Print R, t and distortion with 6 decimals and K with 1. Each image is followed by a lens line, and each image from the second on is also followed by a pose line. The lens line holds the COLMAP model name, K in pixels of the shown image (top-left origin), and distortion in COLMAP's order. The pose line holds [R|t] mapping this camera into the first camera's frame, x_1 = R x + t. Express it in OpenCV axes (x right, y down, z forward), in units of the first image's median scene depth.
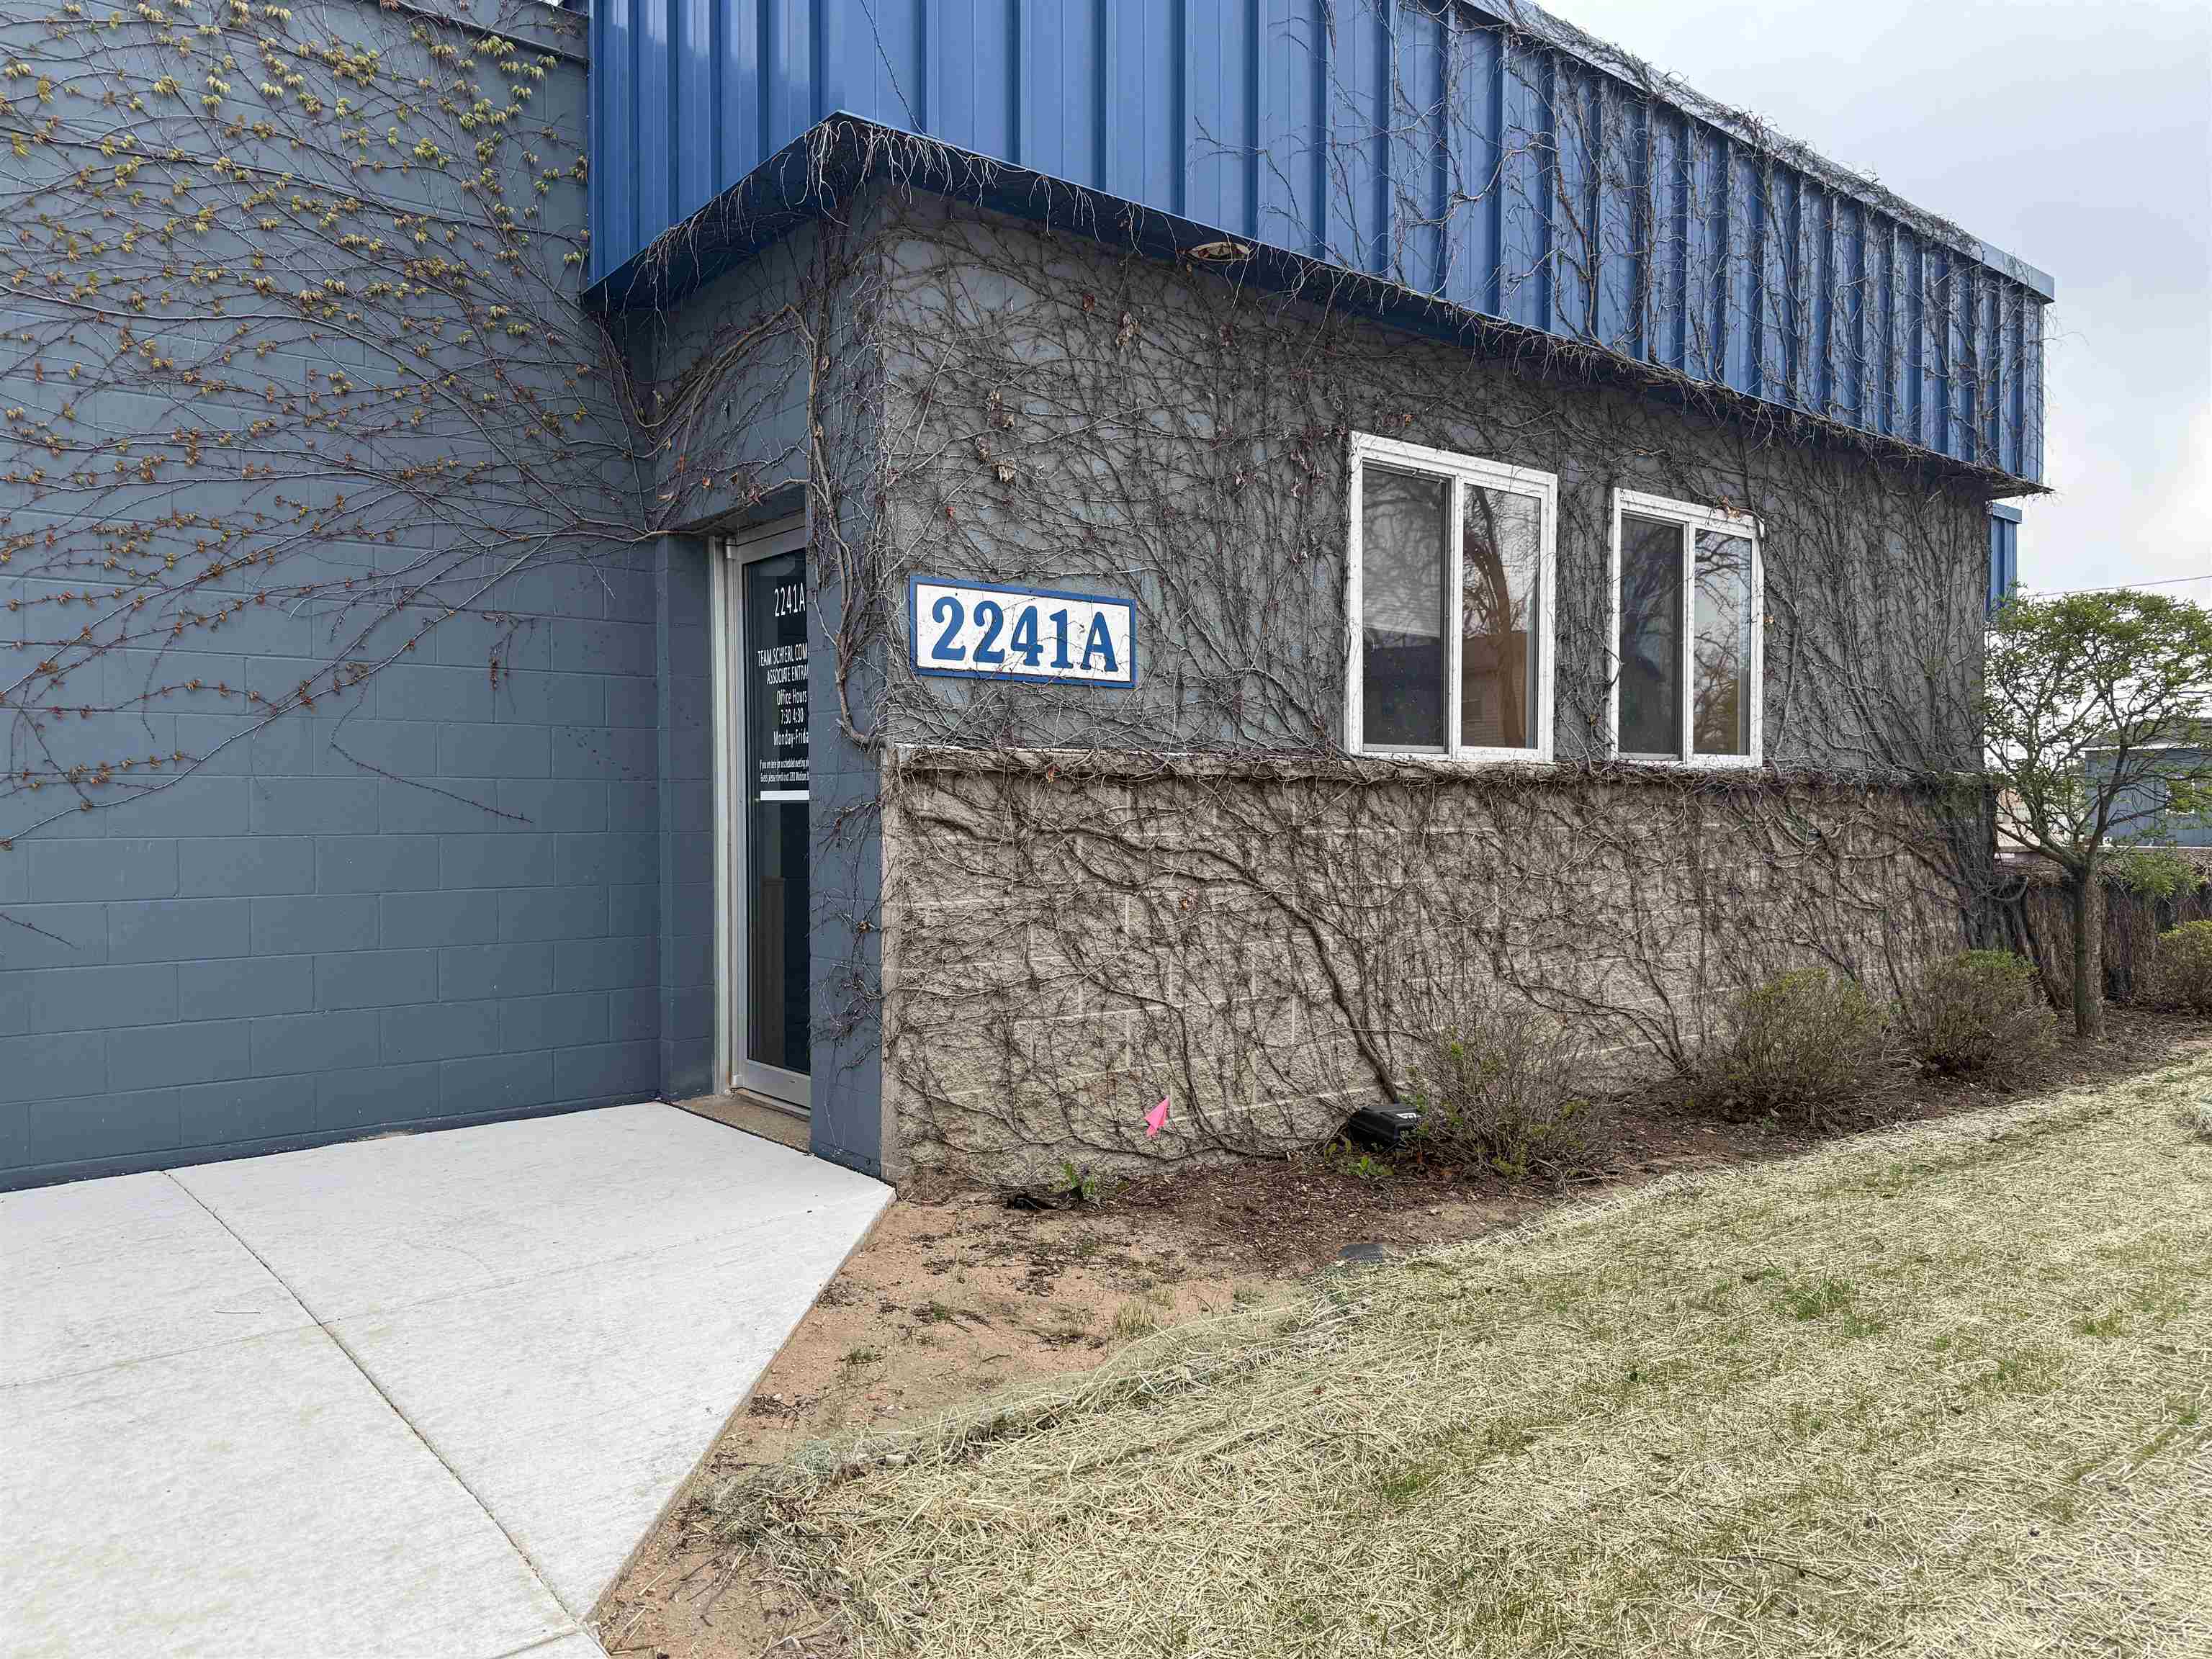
lens RADIAL K [[1540.3, 0, 1101.6], [0, 1540.3, 837.4], [0, 0, 1]] dist [0.131392, -0.193726]
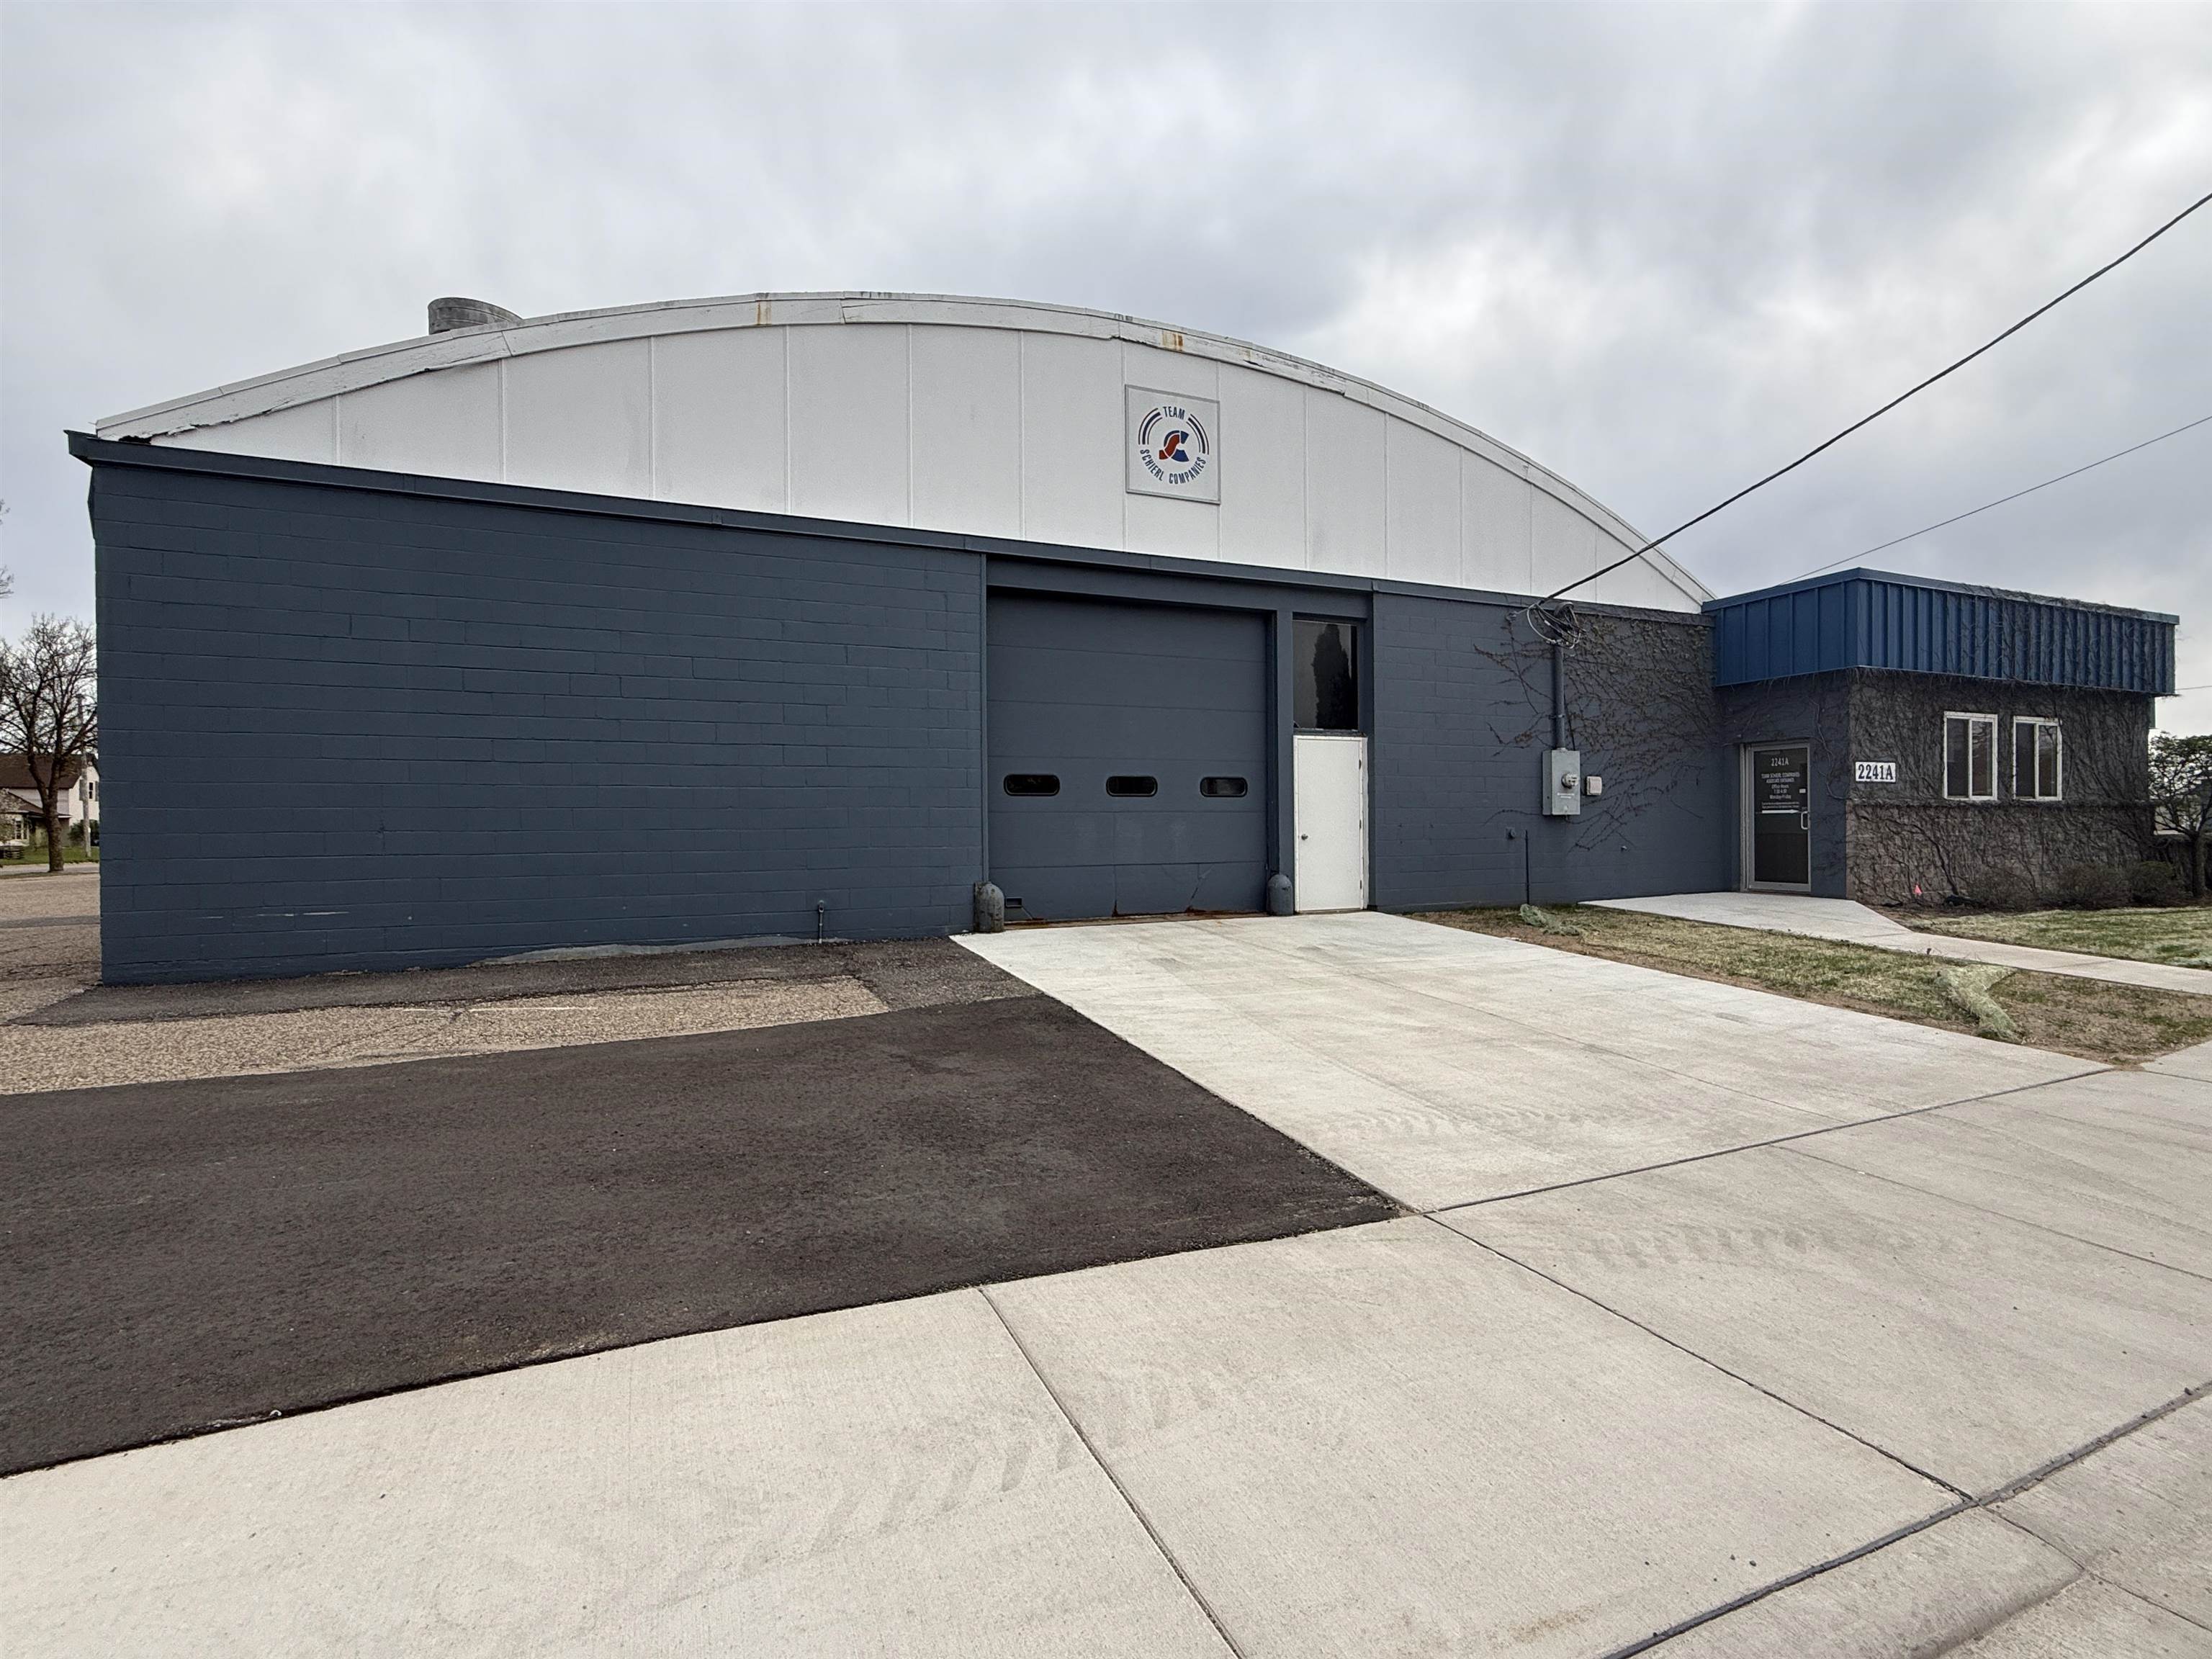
lens RADIAL K [[974.5, 0, 1106.0], [0, 974.5, 829.5], [0, 0, 1]] dist [-0.000745, 0.000805]
pose [[0.960404, -0.002096, -0.278604, -1.109907], [-0.000937, 0.999942, -0.010752, 0.045002], [0.278610, 0.010587, 0.960346, -1.771286]]
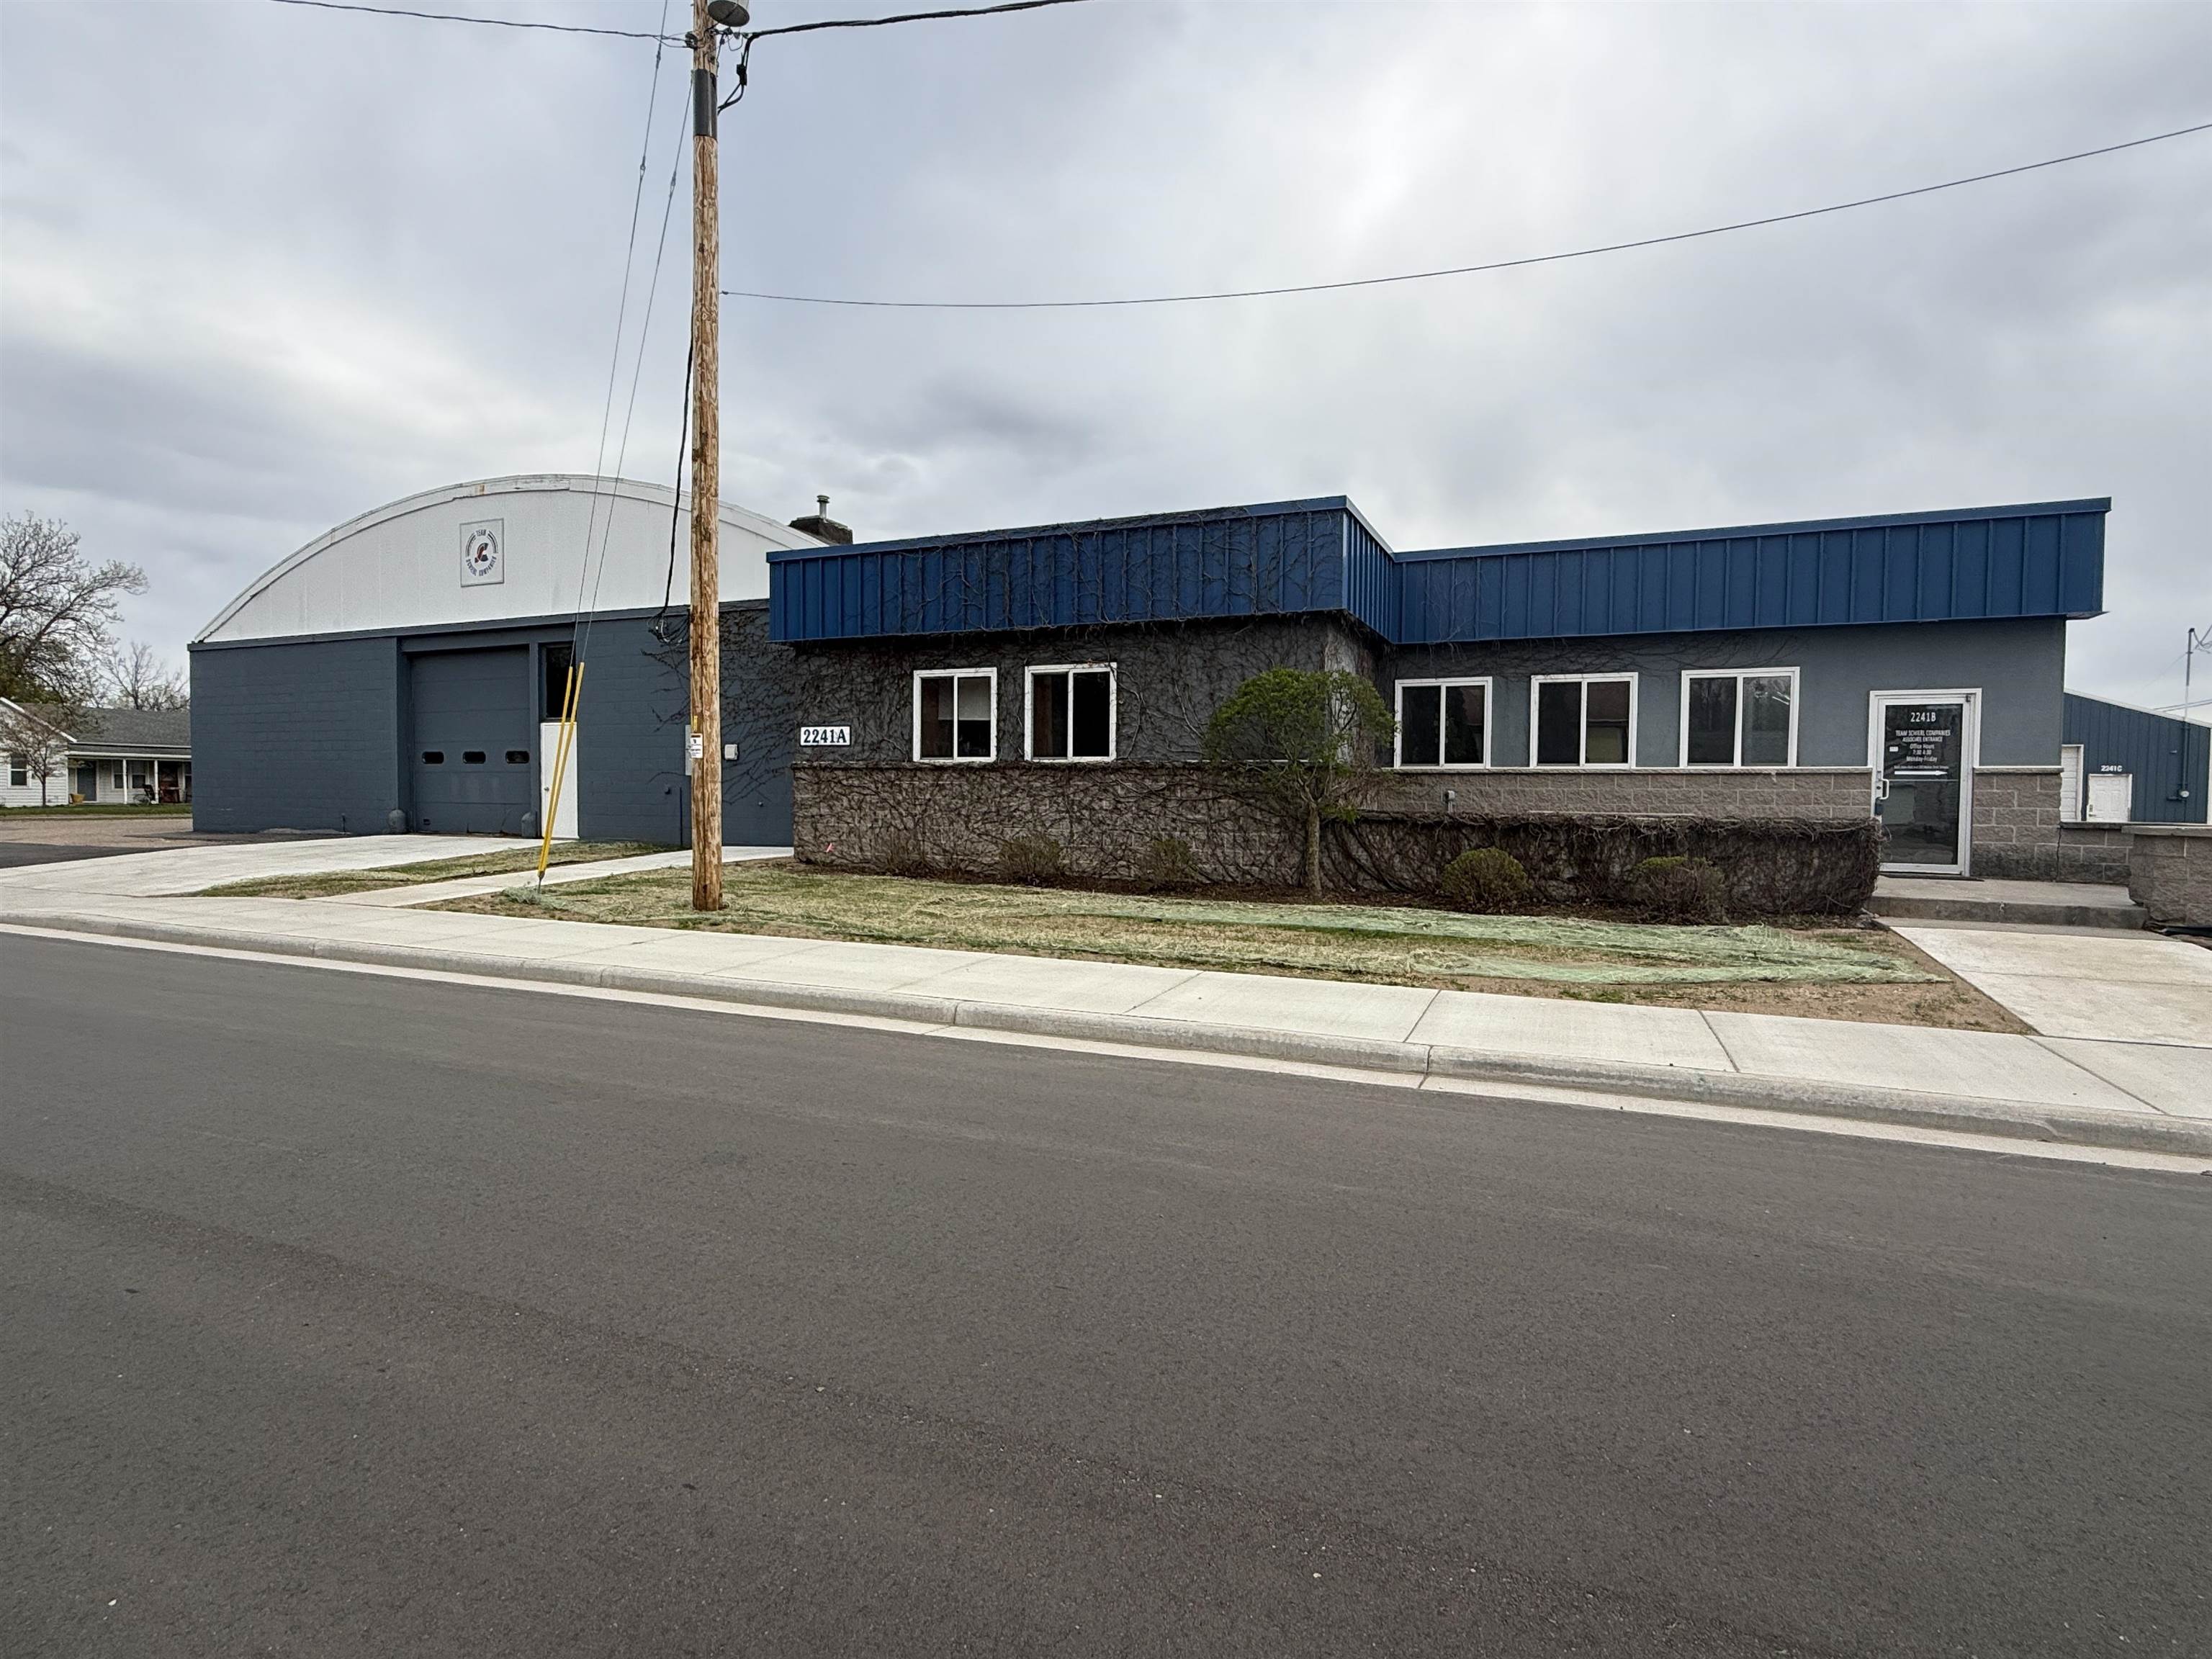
lens RADIAL K [[1108.8, 0, 1115.1], [0, 1108.8, 827.4], [0, 0, 1]] dist [-0.001226, -0.000207]
pose [[0.466816, 0.035718, -0.883633, 2.665139], [-0.026065, 0.999306, 0.026623, 0.019051], [0.883970, 0.010604, 0.467423, 0.225448]]
